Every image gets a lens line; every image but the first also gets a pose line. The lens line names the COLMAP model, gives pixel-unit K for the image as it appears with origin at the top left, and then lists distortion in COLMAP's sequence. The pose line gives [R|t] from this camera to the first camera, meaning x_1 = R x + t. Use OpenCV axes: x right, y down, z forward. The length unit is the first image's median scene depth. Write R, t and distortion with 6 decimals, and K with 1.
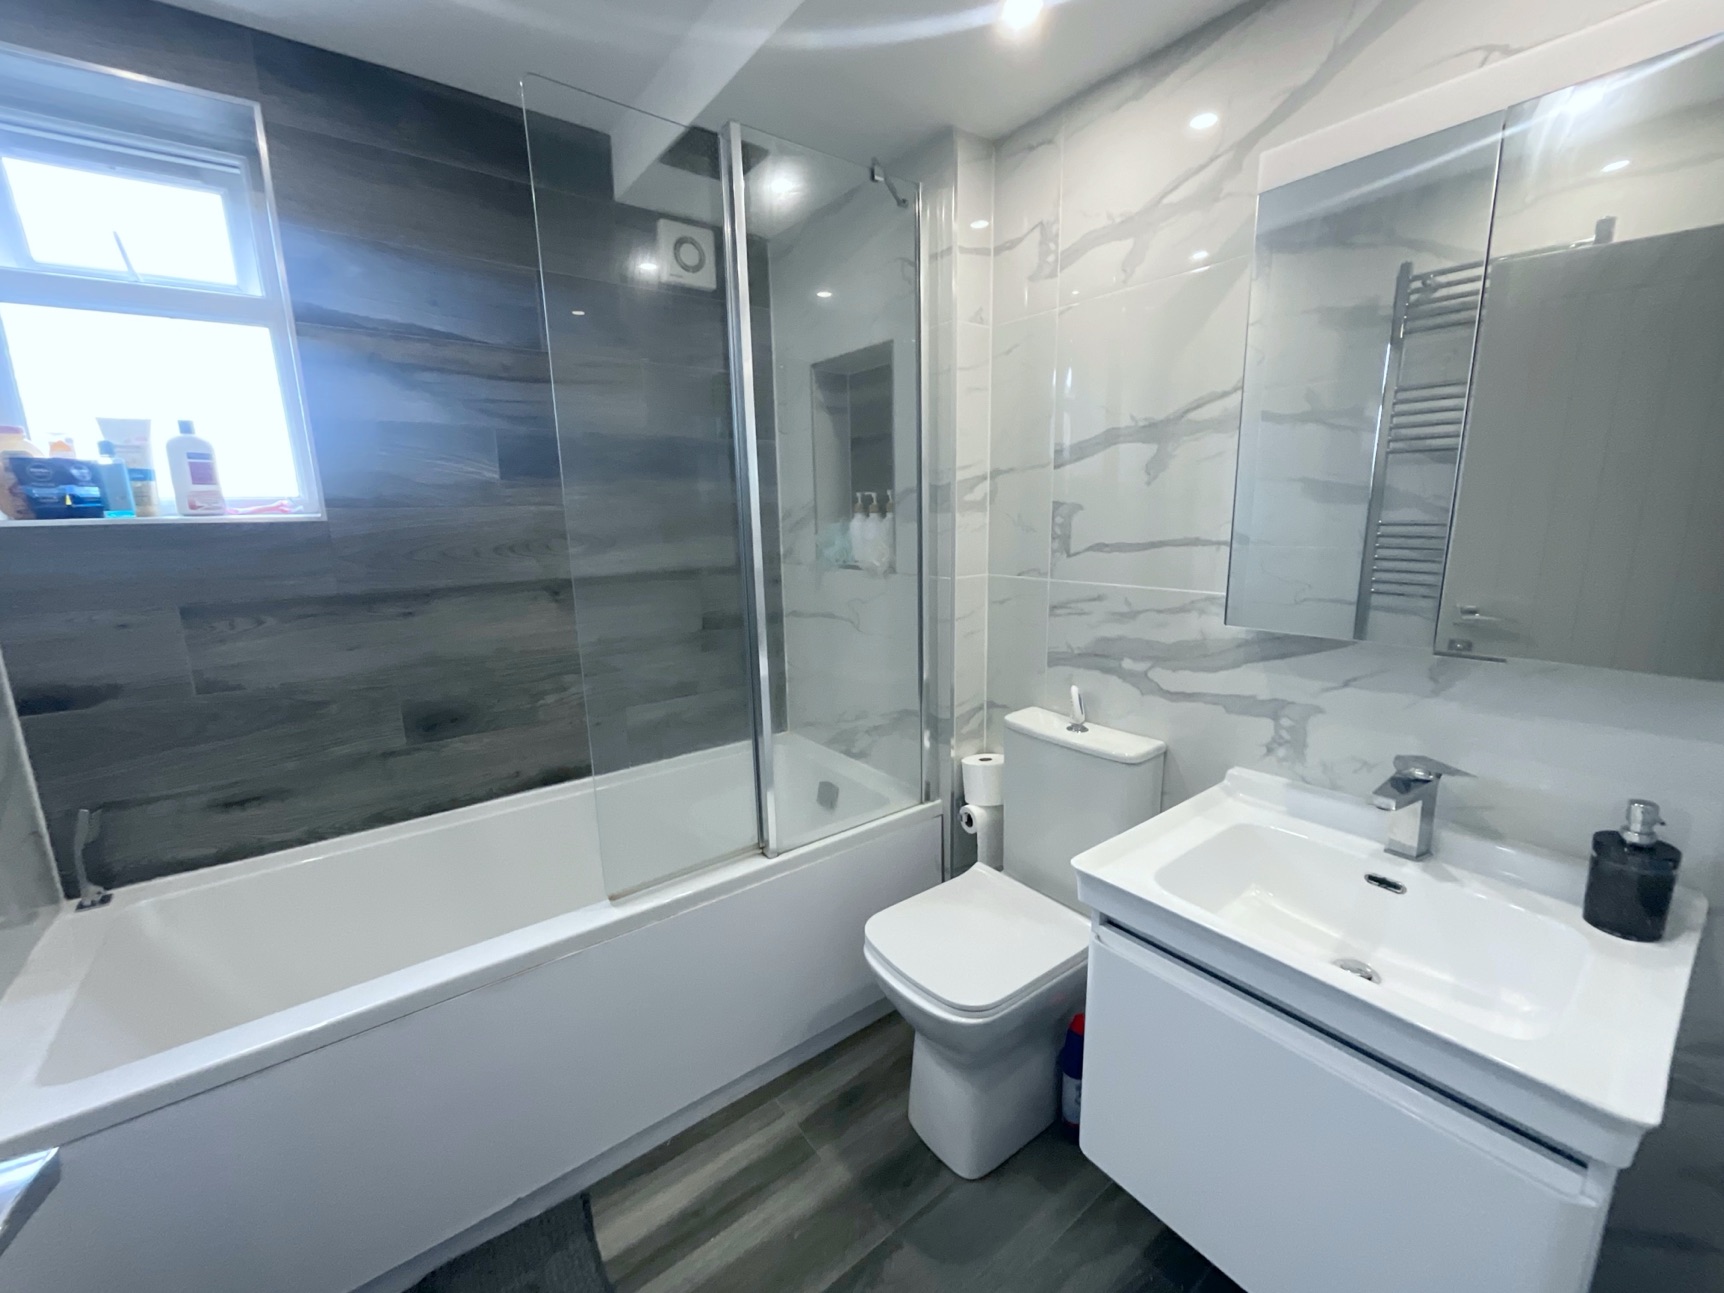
lens RADIAL K [[699.9, 0, 852.1], [0, 699.9, 647.7], [0, 0, 1]] dist [-0.006708, 0.002324]
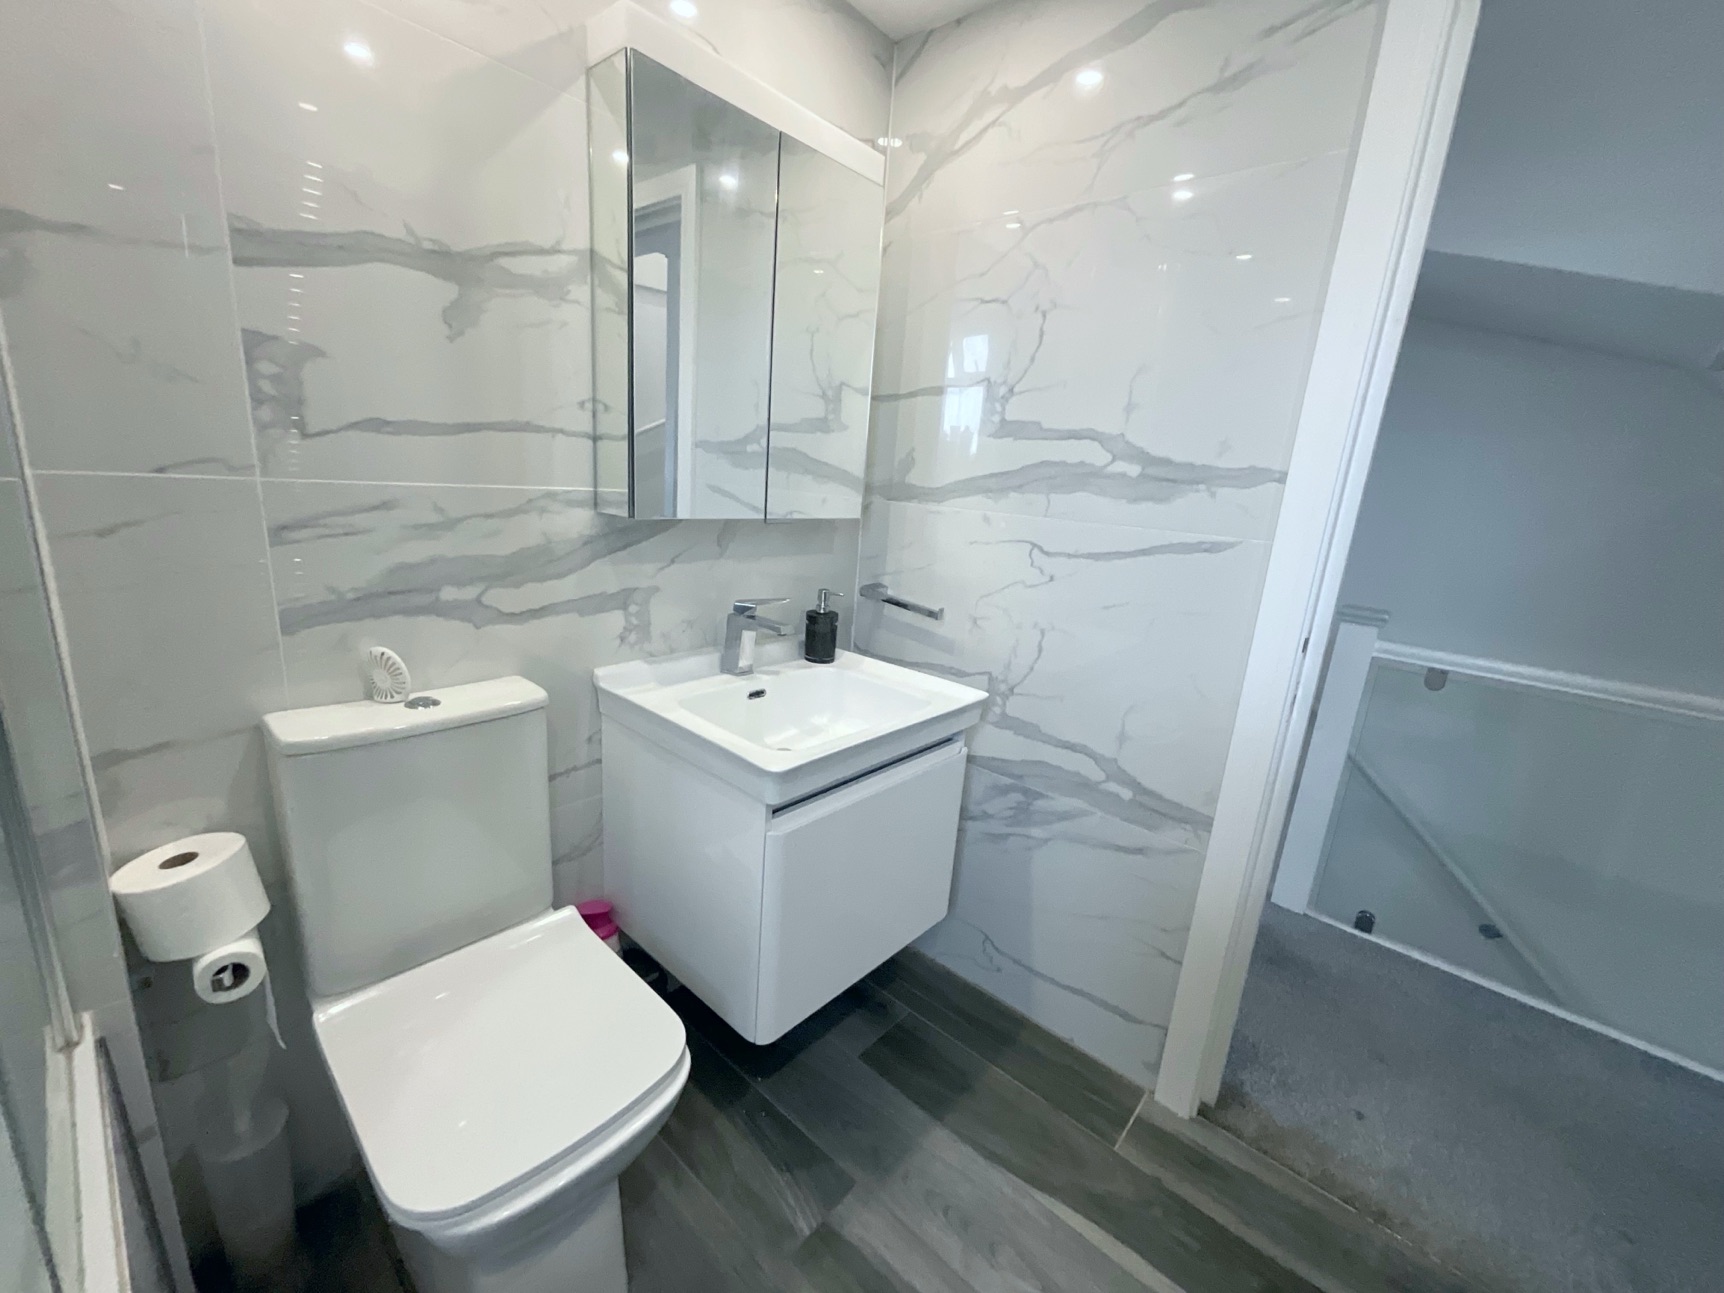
lens RADIAL K [[699.9, 0, 864.5], [0, 699.9, 650.2], [0, 0, 1]] dist [-0.006708, 0.002324]
pose [[-0.213445, -0.236941, 0.947787, -0.436376], [0.118867, 0.956638, 0.265923, -0.067715], [-0.969697, 0.169420, -0.176025, 0.771803]]
